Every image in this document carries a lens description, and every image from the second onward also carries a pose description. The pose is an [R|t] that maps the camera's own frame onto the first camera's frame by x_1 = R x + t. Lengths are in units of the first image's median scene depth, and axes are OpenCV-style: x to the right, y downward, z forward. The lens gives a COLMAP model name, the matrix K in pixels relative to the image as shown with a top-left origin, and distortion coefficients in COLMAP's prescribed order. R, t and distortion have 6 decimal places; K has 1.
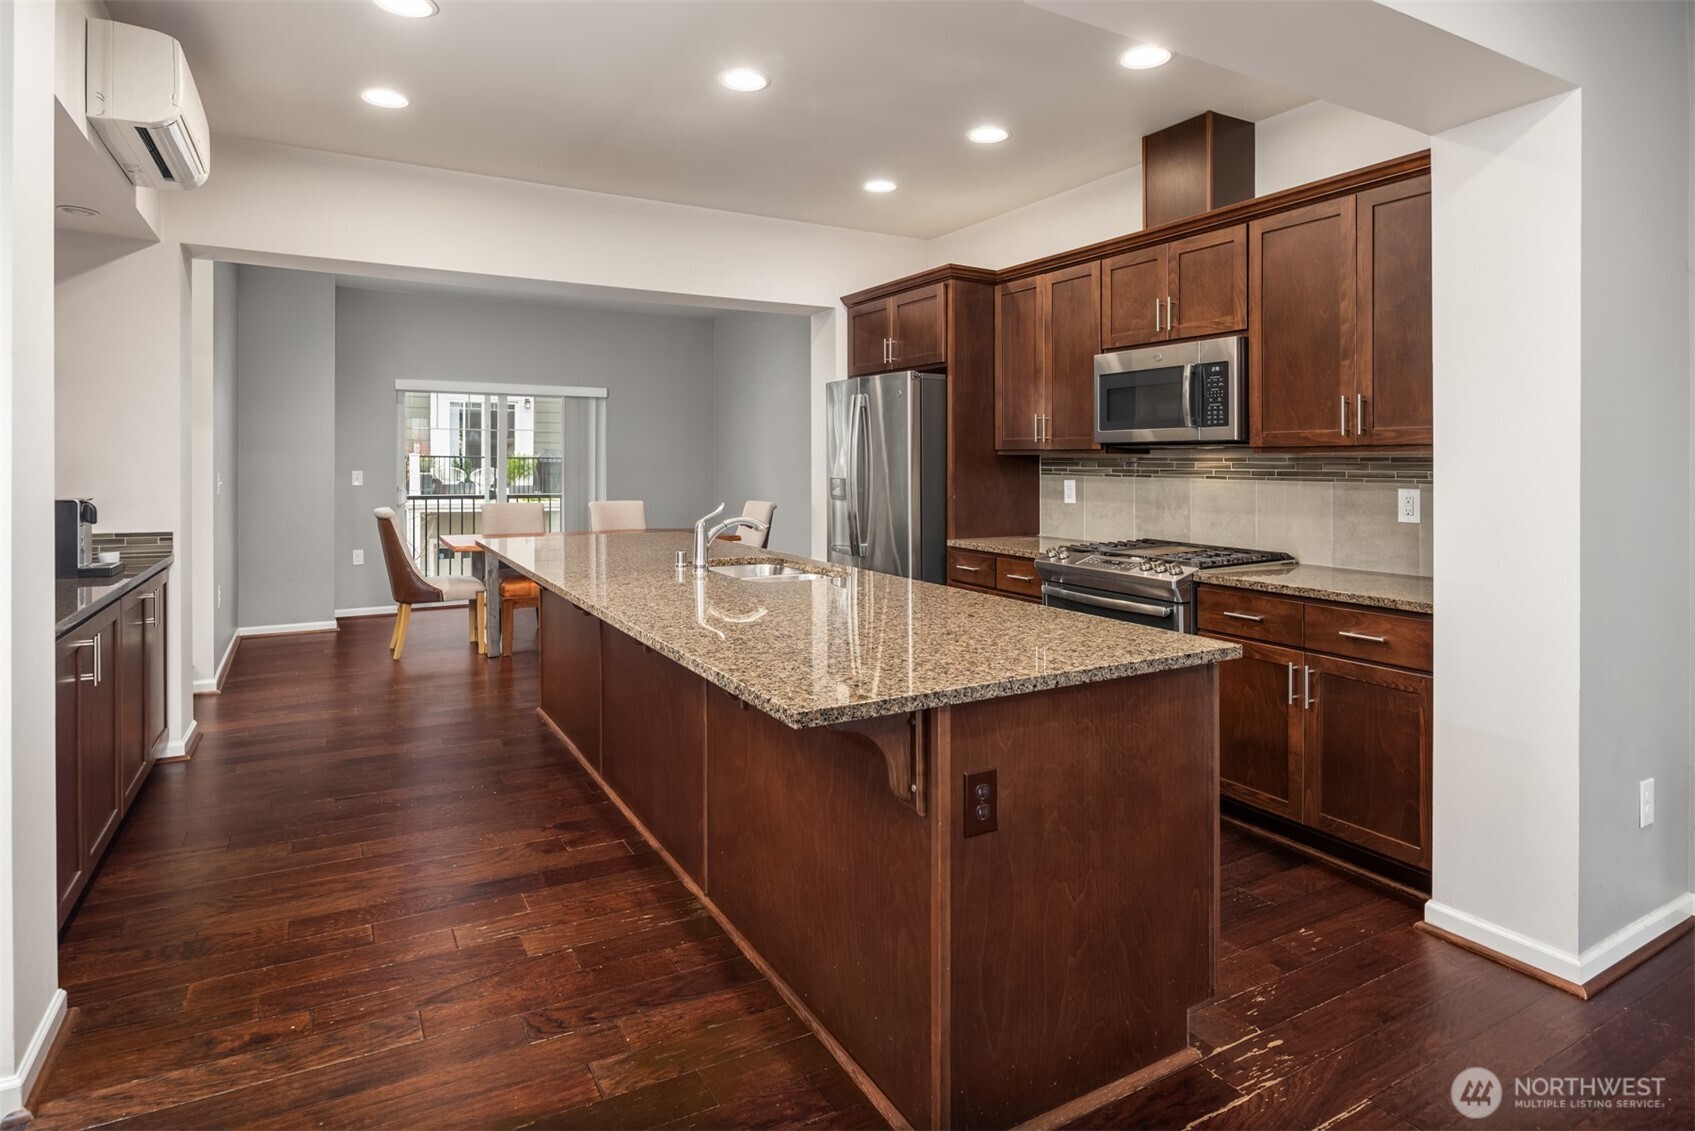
lens RADIAL K [[925.9, 0, 818.3], [0, 925.9, 460.3], [0, 0, 1]] dist [-0.007009, -0.001267]
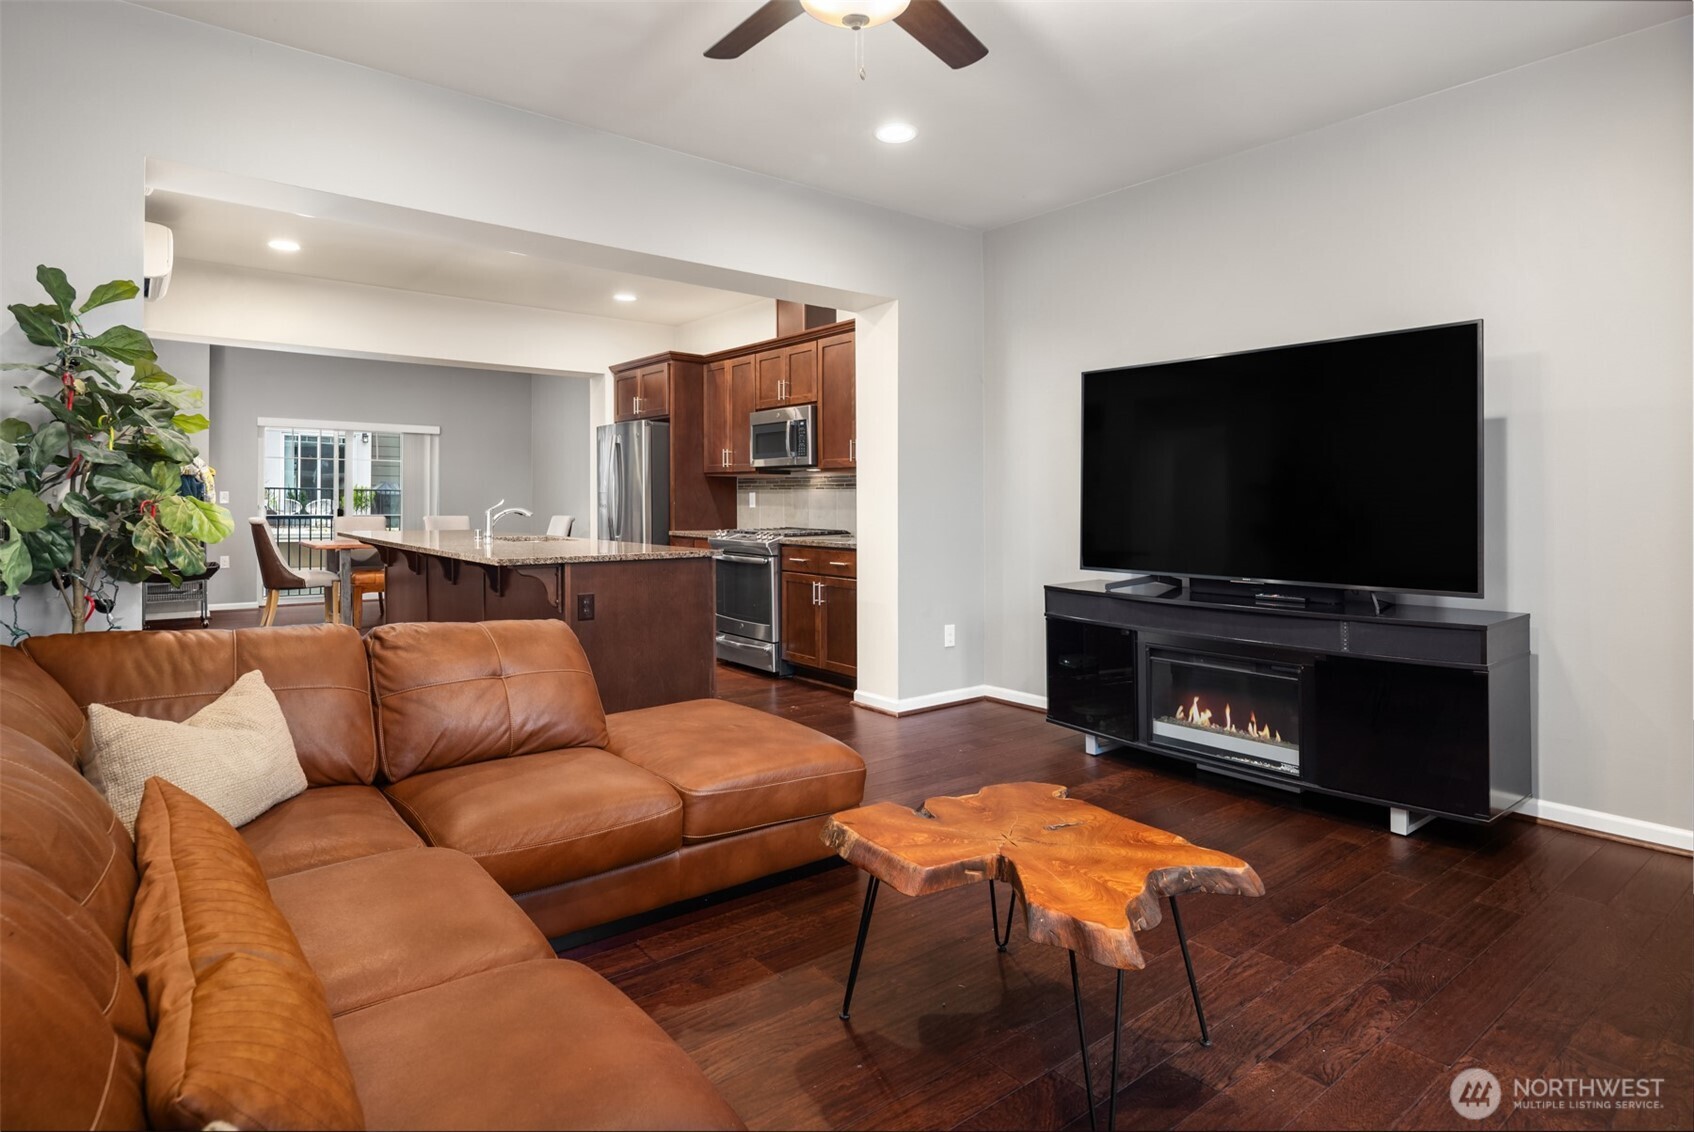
lens RADIAL K [[925.3, 0, 827.9], [0, 925.3, 500.6], [0, 0, 1]] dist [-0.007009, -0.001267]
pose [[0.986706, 0.002540, 0.162495, 0.171835], [-0.002764, 0.999996, 0.001153, 0.037668], [-0.162492, -0.001587, 0.986709, -0.626103]]
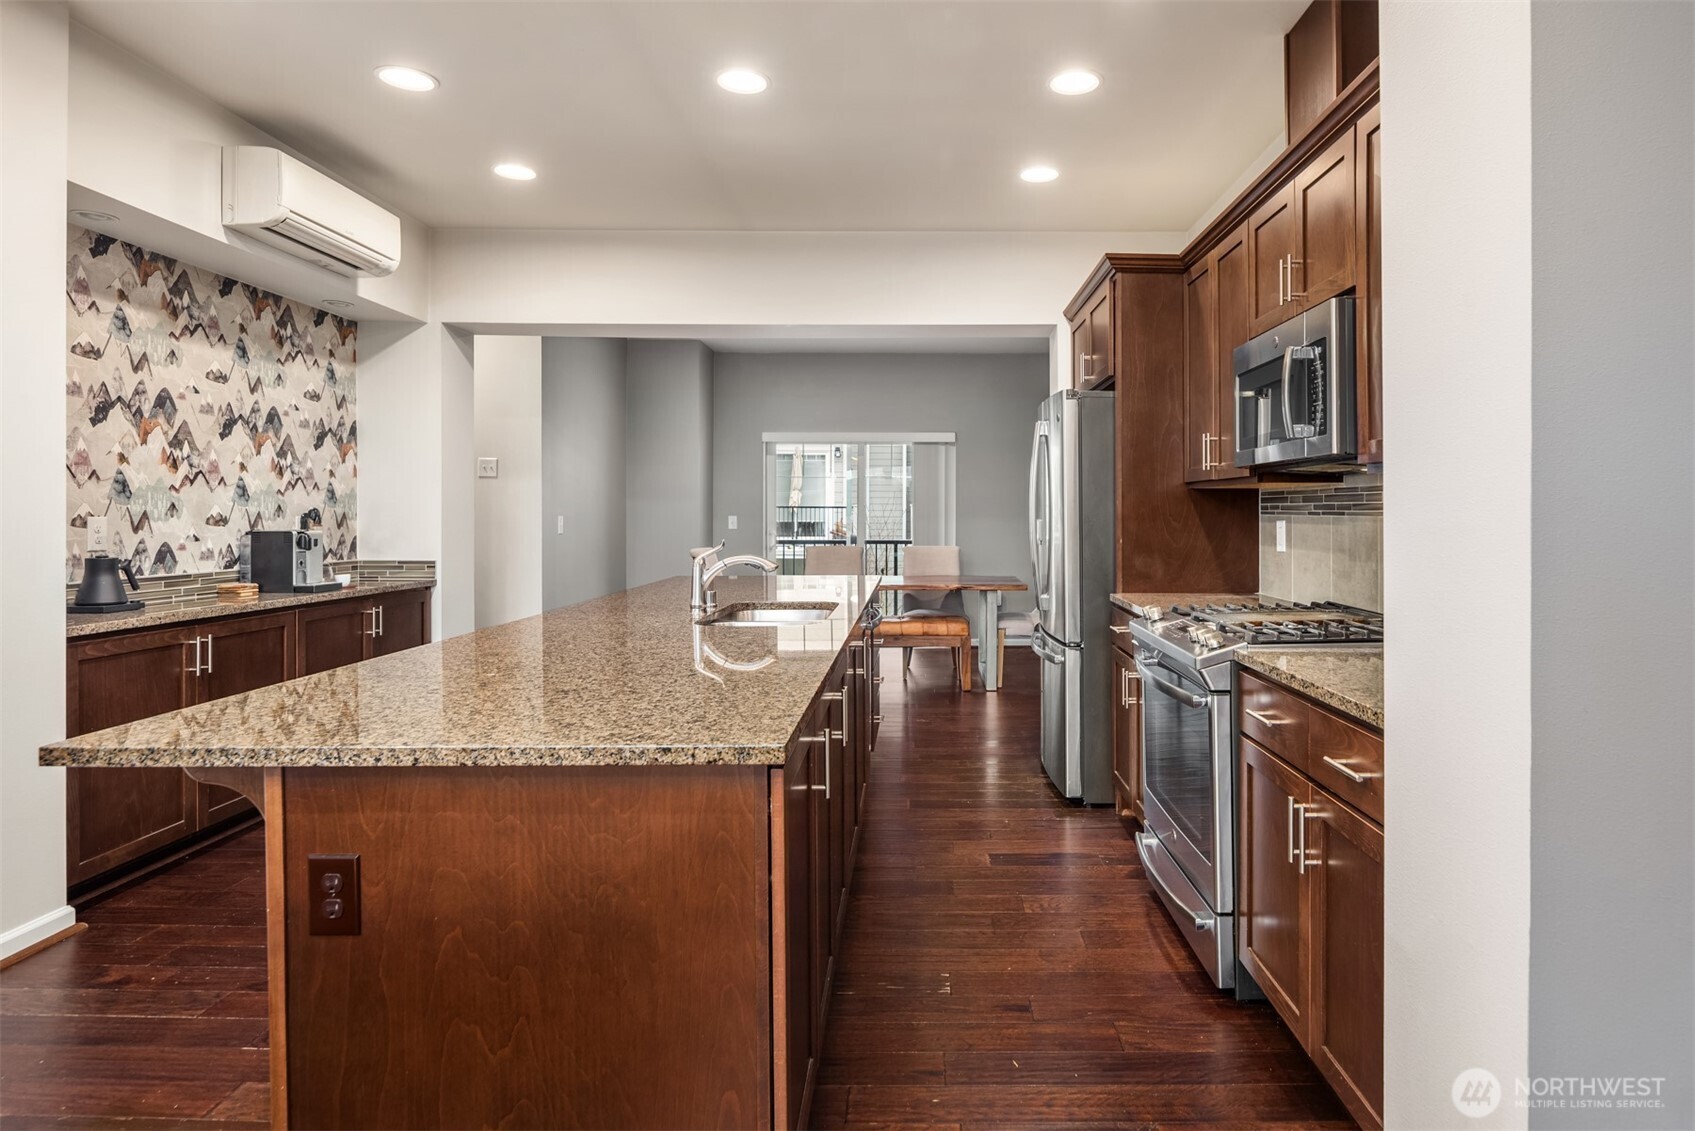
lens RADIAL K [[925.9, 0, 898.2], [0, 925.9, 515.2], [0, 0, 1]] dist [-0.007009, -0.001267]
pose [[0.876833, -0.001761, -0.480791, 0.421006], [0.003101, 0.999993, 0.001992, 0.016746], [0.480784, -0.003238, 0.876833, 0.227116]]
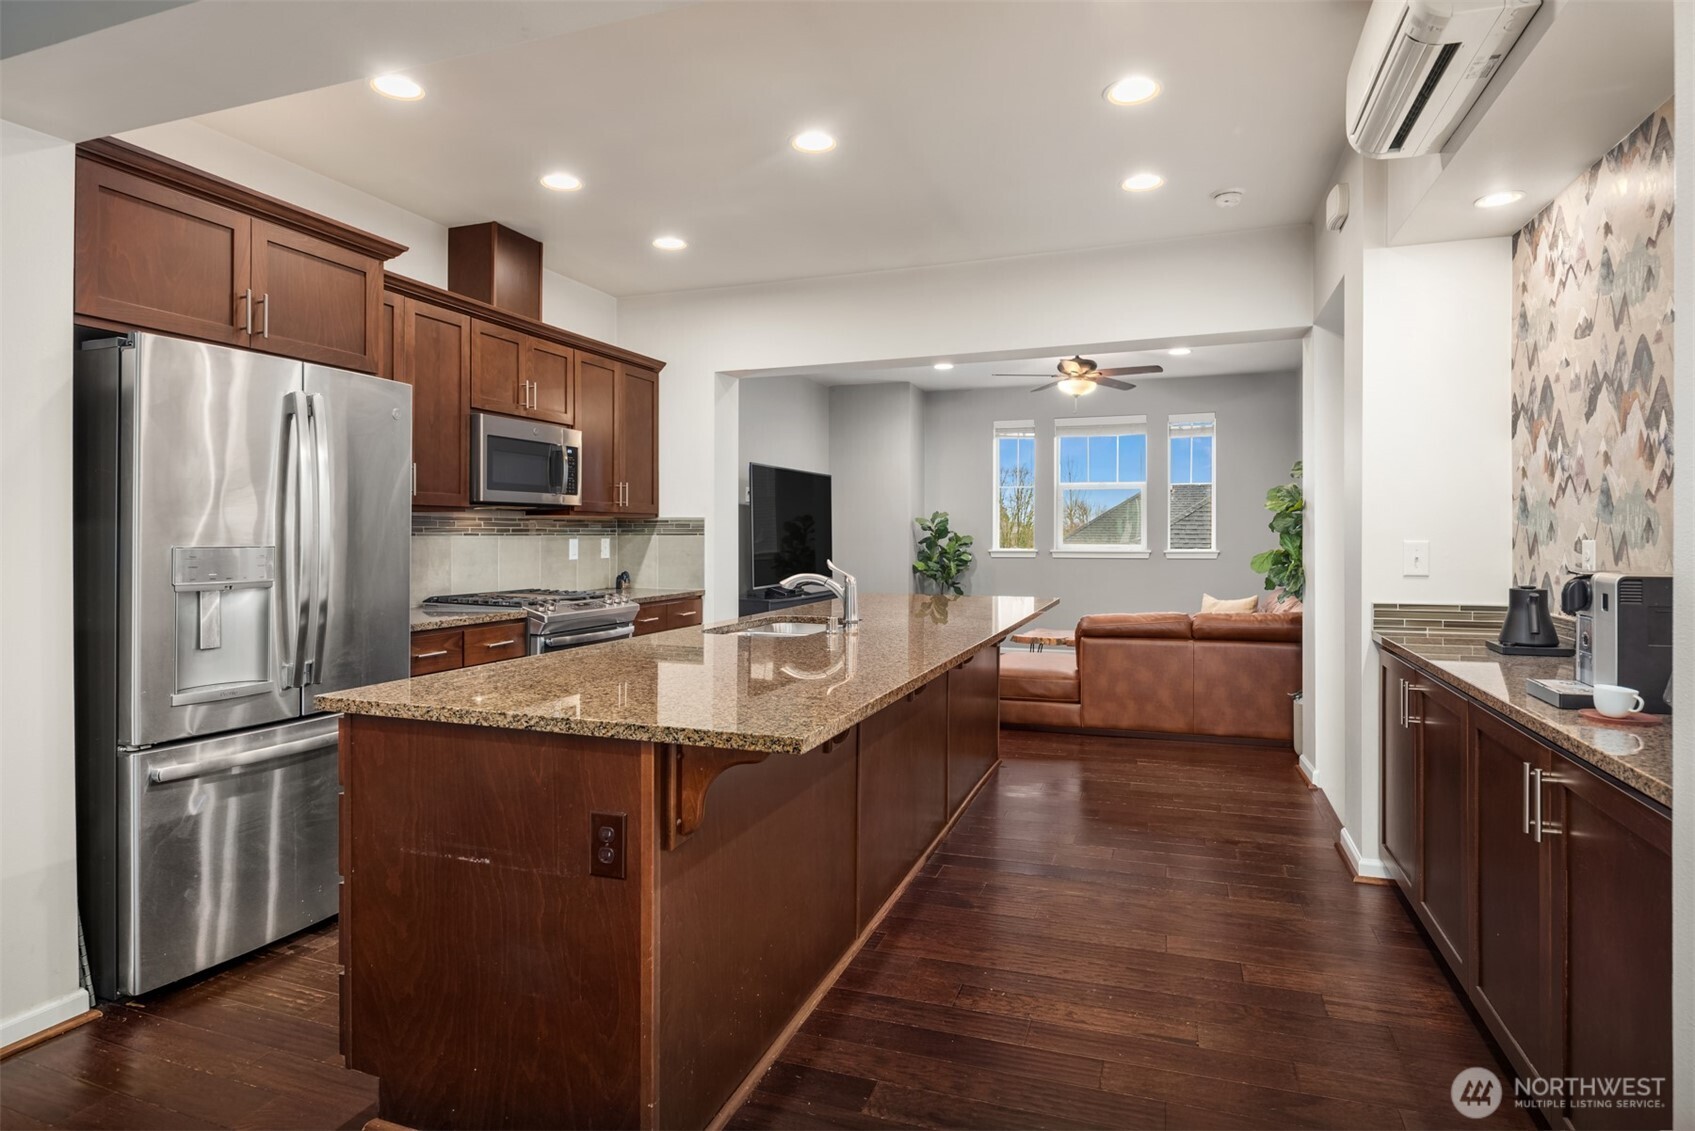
lens RADIAL K [[925.9, 0, 847.5], [0, 925.9, 534.3], [0, 0, 1]] dist [-0.007009, -0.001267]
pose [[-0.674257, -0.003790, 0.738487, -0.726017], [-0.003872, 0.999991, 0.001597, 0.014490], [-0.738487, -0.001783, -0.674266, 1.405410]]
